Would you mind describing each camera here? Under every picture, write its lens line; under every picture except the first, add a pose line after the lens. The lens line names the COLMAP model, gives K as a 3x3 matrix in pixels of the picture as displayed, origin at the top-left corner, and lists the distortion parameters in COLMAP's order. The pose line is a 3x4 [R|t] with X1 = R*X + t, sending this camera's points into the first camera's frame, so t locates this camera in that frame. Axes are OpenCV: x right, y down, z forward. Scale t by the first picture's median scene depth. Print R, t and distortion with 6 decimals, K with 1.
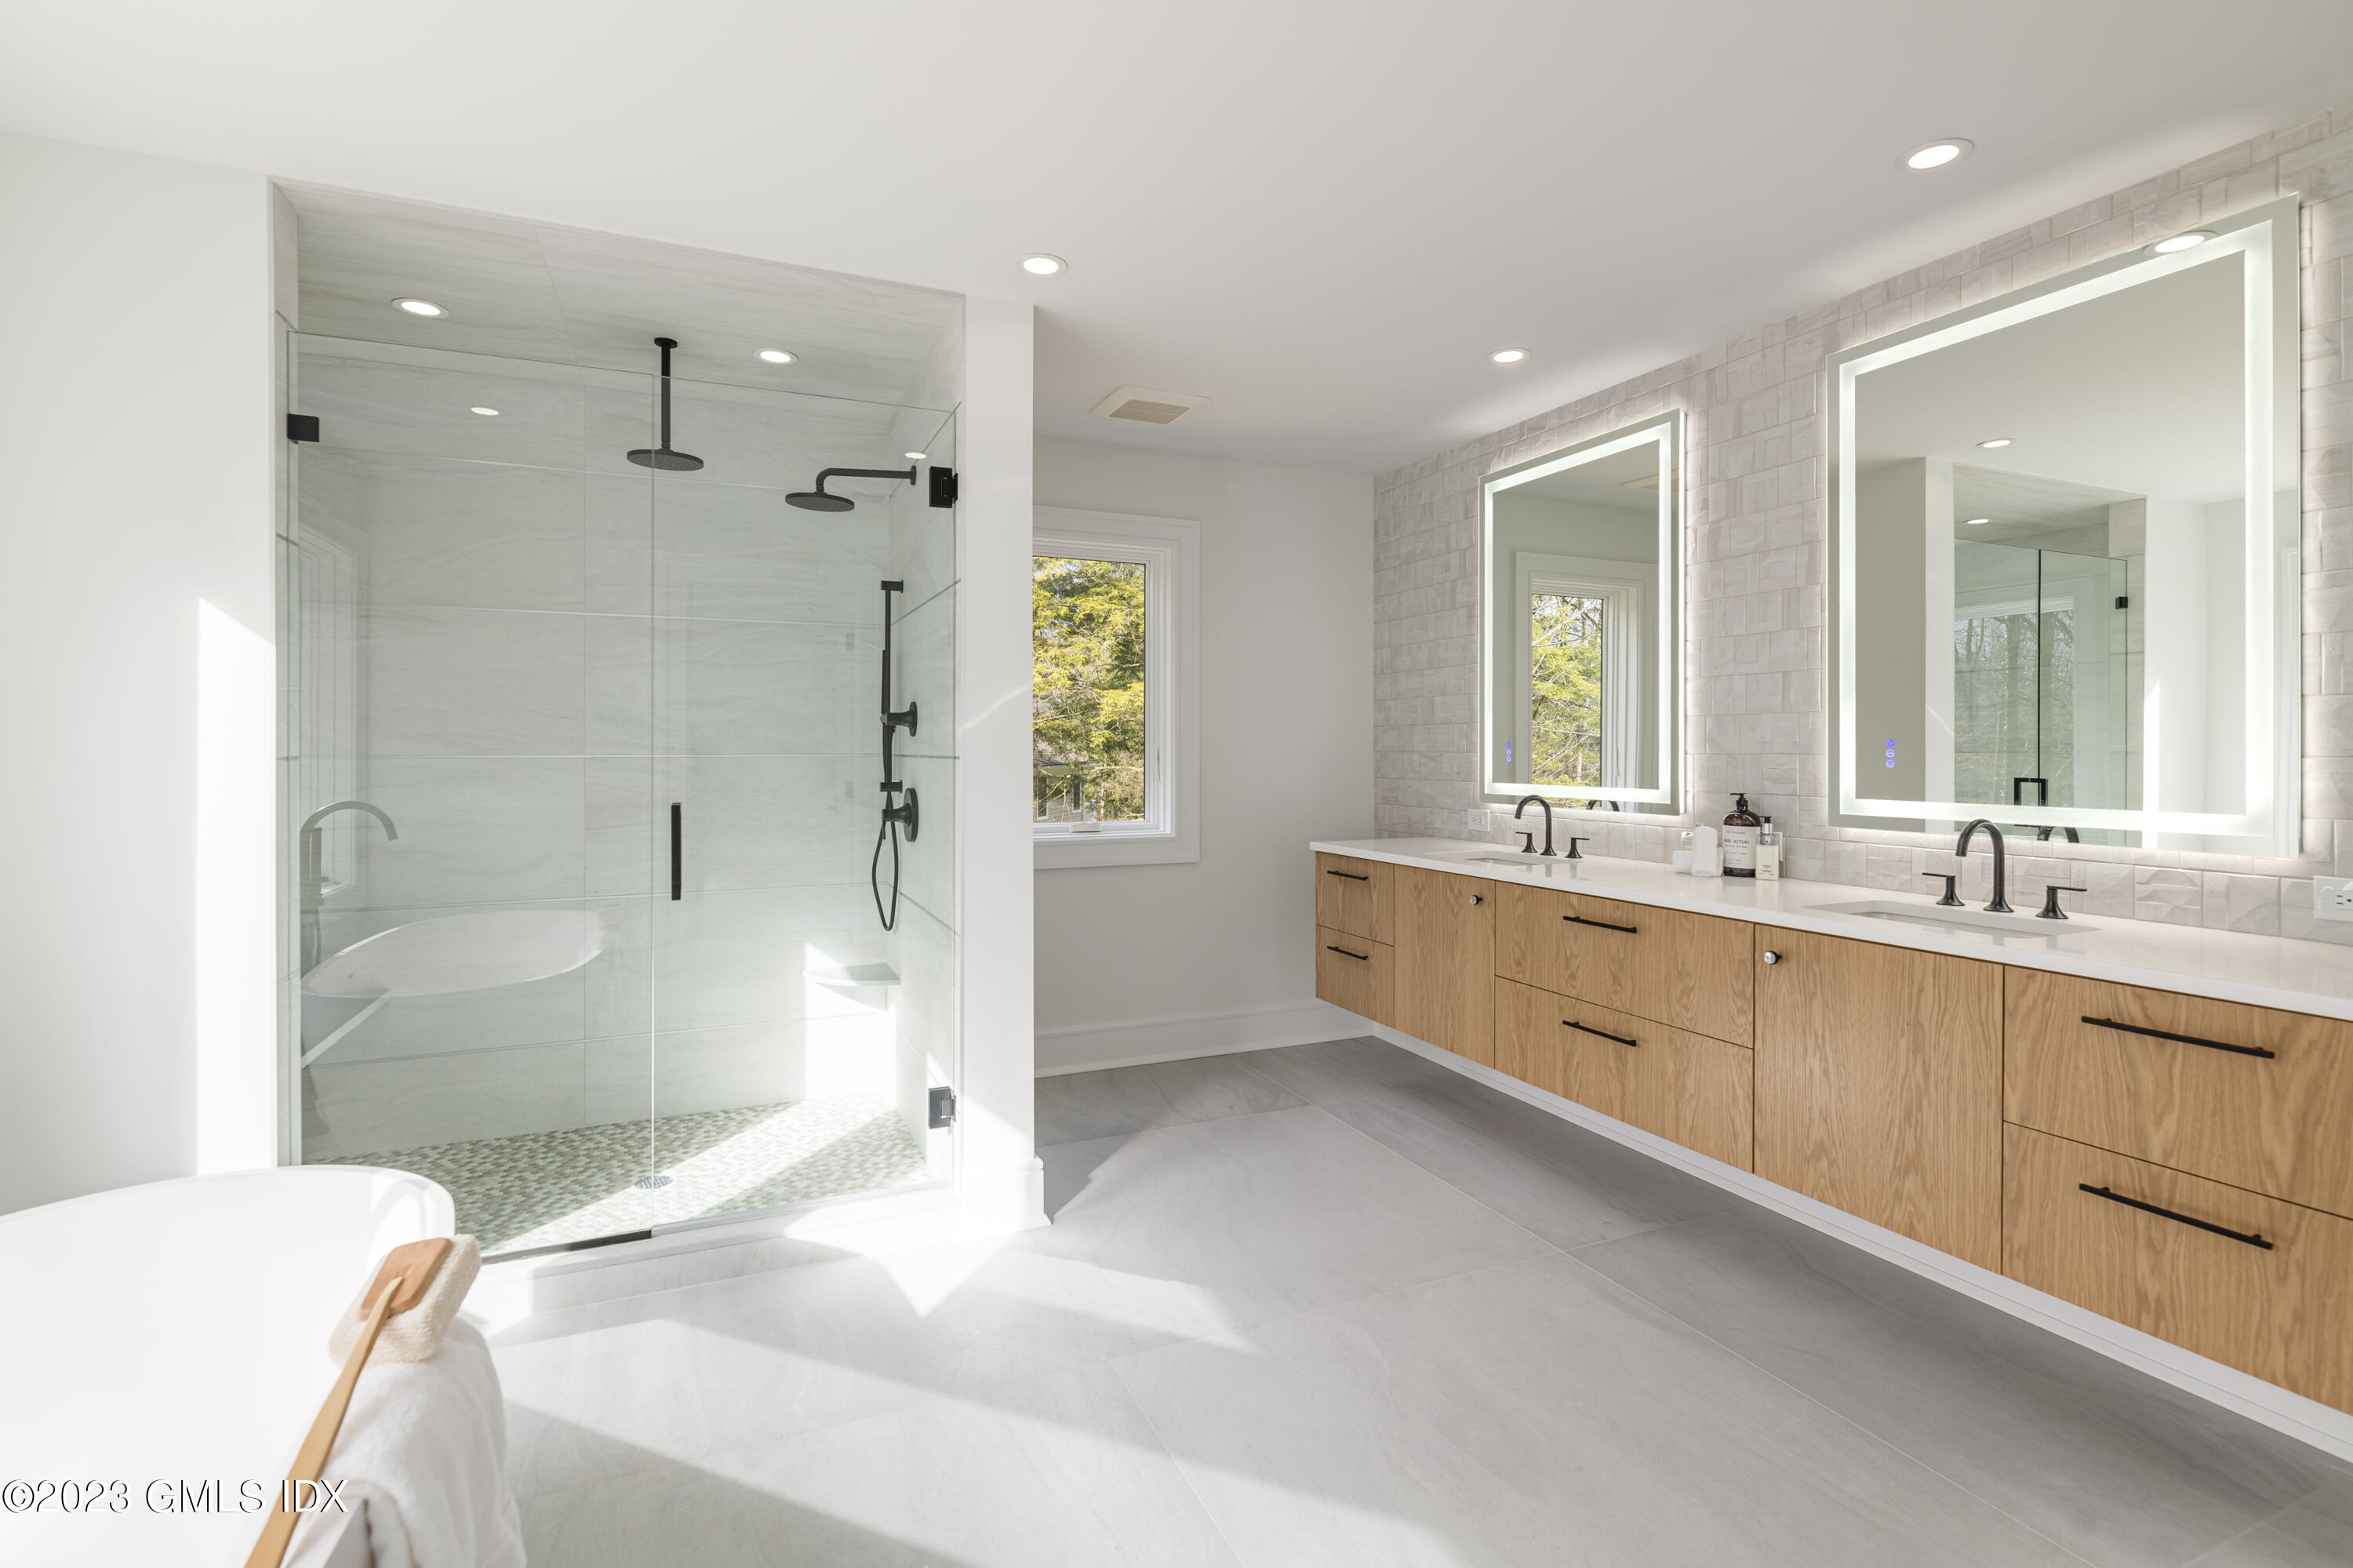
lens RADIAL K [[990.1, 0, 1113.6], [0, 990.1, 763.9], [0, 0, 1]] dist [0.005042, 0.000110]
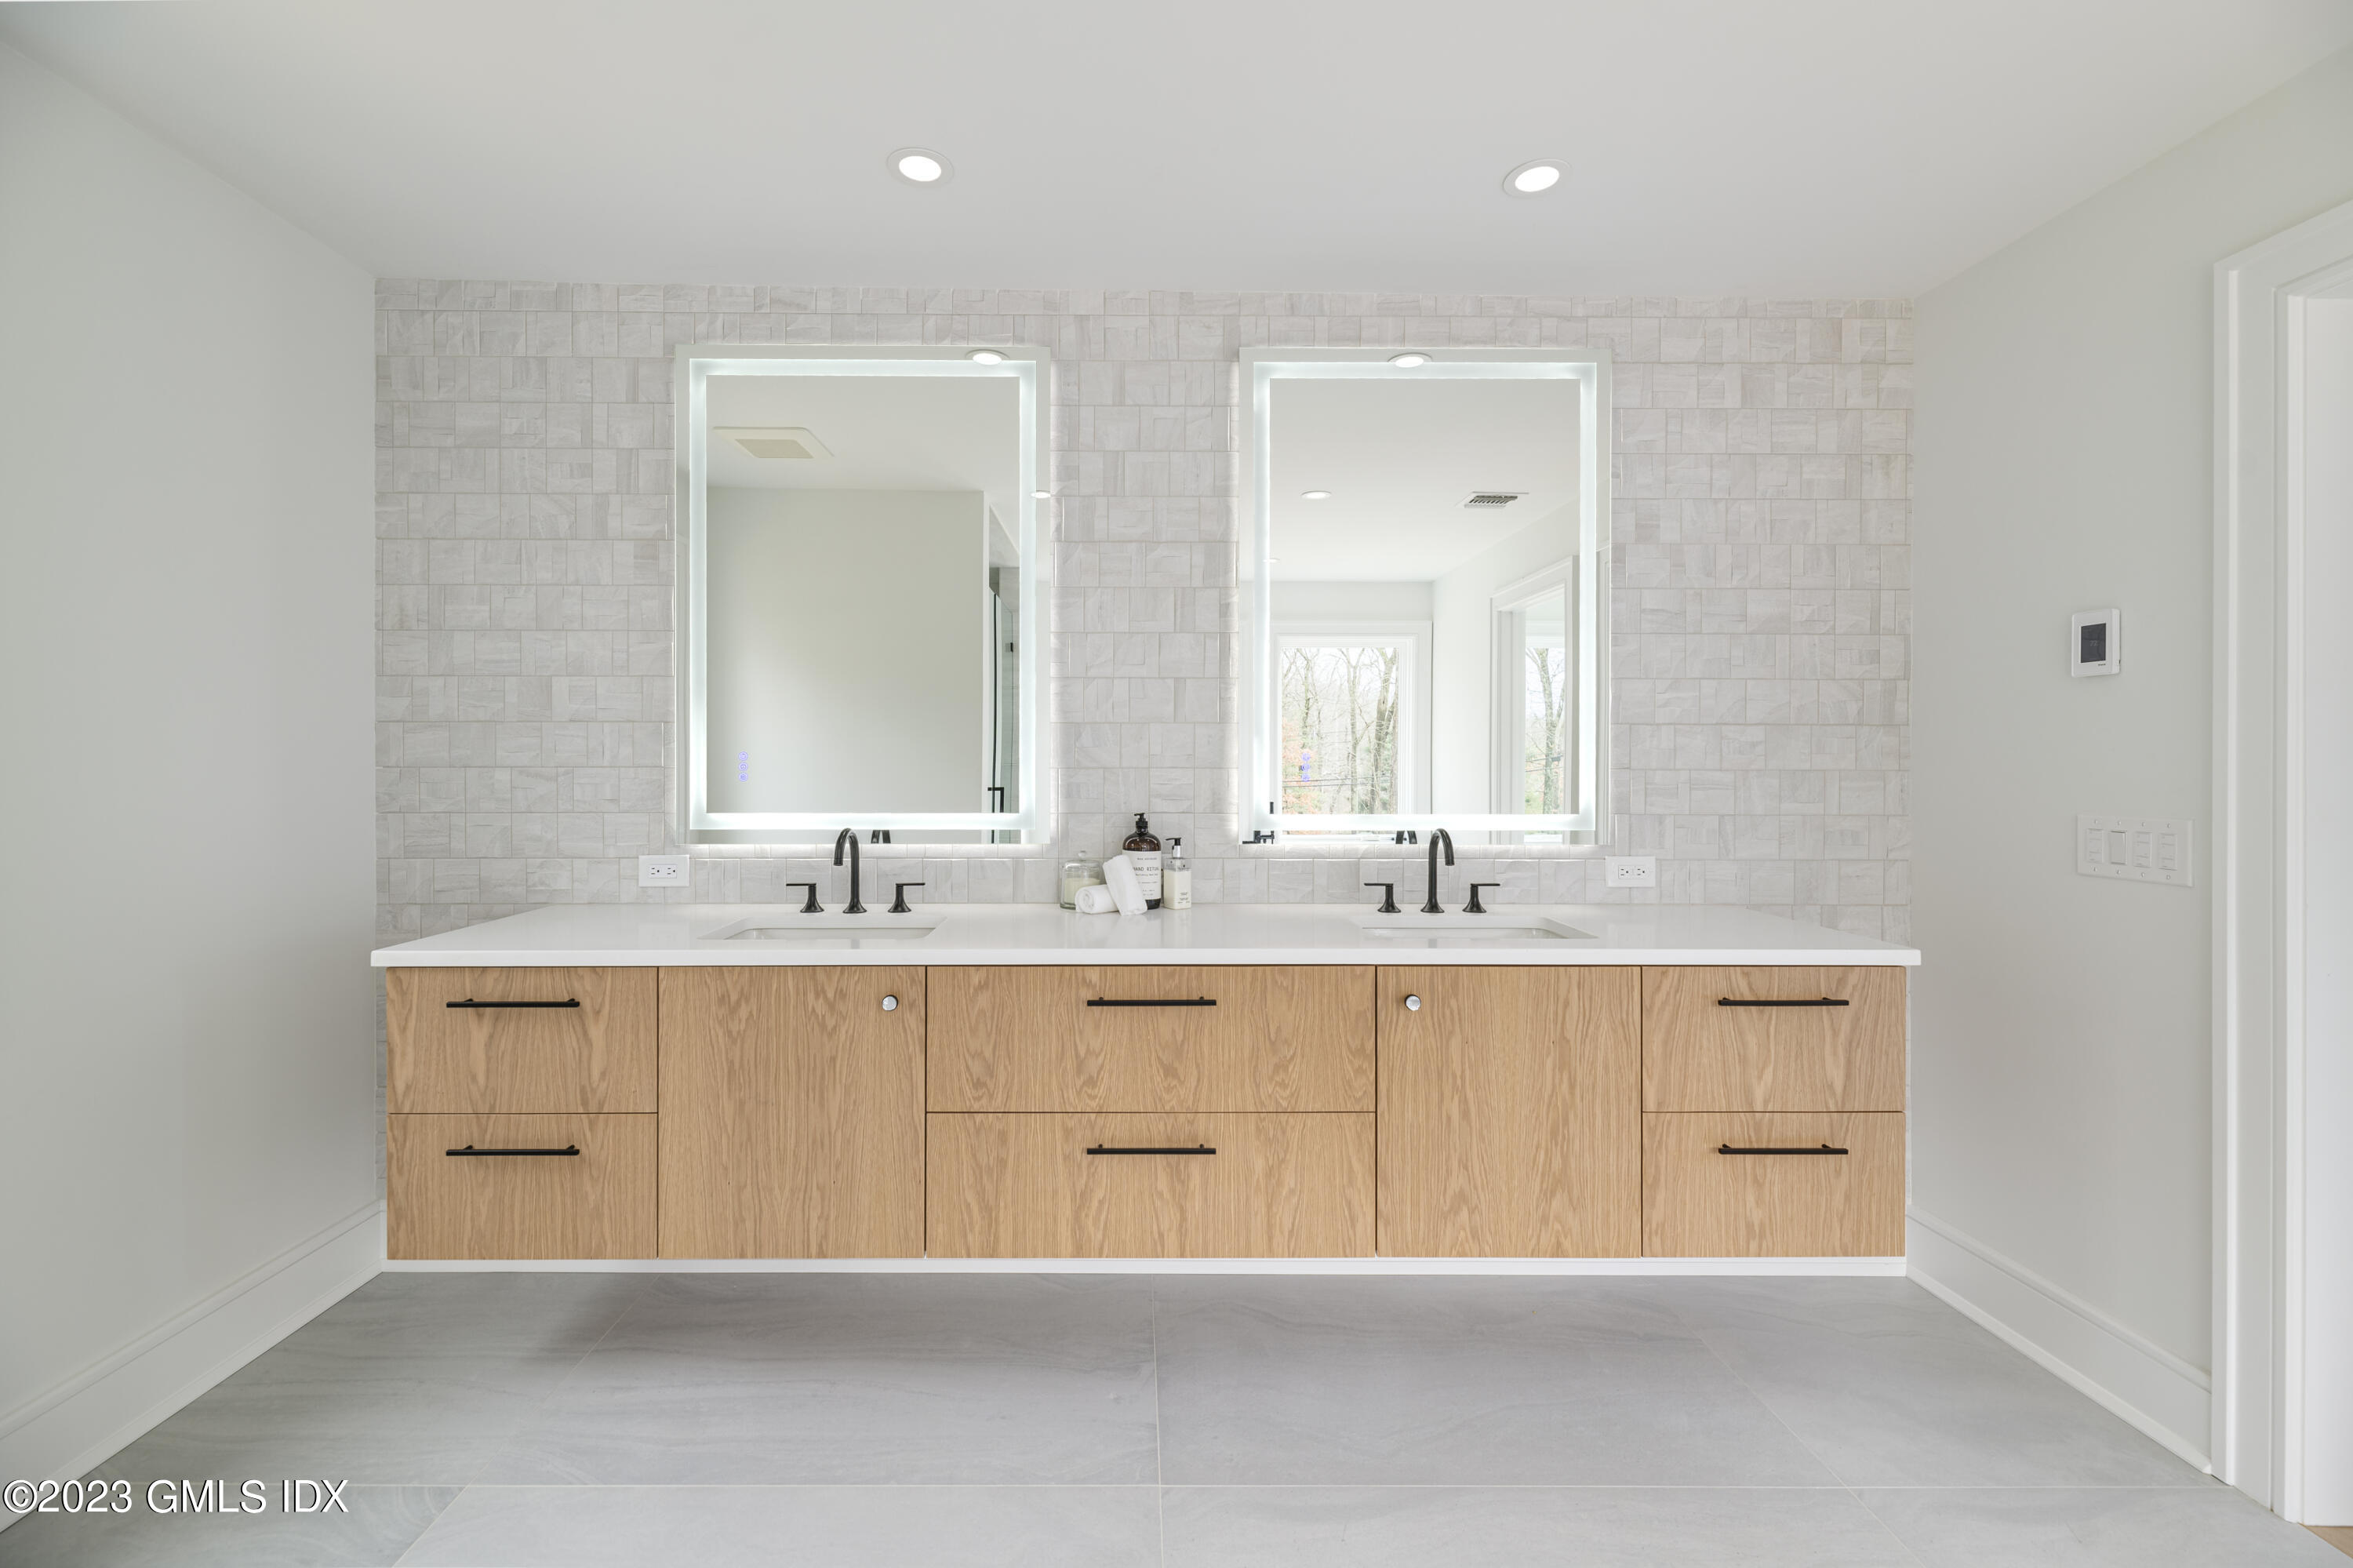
lens RADIAL K [[990.1, 0, 1113.6], [0, 990.1, 763.9], [0, 0, 1]] dist [0.005042, 0.000110]
pose [[0.365728, -0.005035, 0.930708, -0.203703], [0.013396, 0.999910, 0.000145, -0.015608], [-0.930625, 0.012414, 0.365762, 0.760912]]
